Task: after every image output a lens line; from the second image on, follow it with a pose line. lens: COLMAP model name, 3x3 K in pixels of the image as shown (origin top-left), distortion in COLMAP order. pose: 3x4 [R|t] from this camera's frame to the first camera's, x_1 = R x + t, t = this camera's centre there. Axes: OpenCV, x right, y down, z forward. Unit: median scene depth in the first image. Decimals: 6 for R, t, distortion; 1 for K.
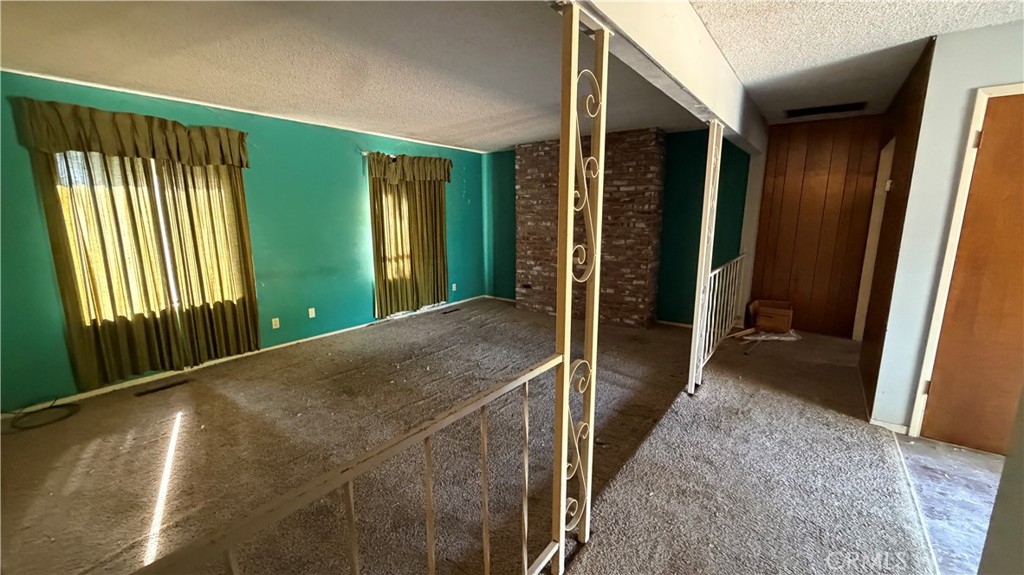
lens RADIAL K [[389.9, 0, 512.0], [0, 389.9, 287.5], [0, 0, 1]] dist [-0.000337, 0.000006]
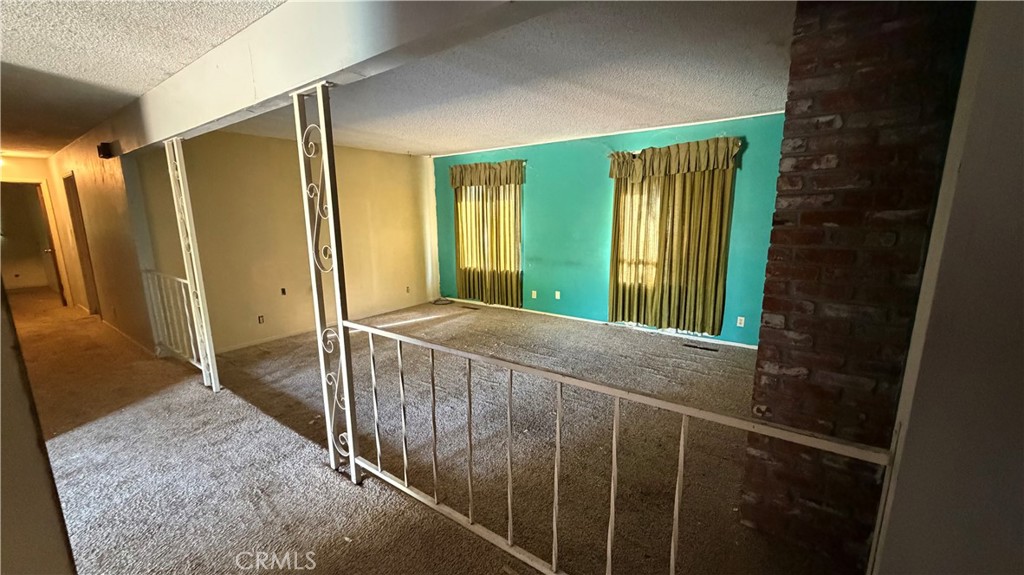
lens RADIAL K [[402.2, 0, 512.0], [0, 402.2, 287.5], [0, 0, 1]] dist [-0.000272, -0.000015]
pose [[0.035046, 0.190213, -0.981117, 0.725413], [-0.169394, 0.968646, 0.181744, -0.164433], [0.984925, 0.159826, 0.066168, 0.766540]]
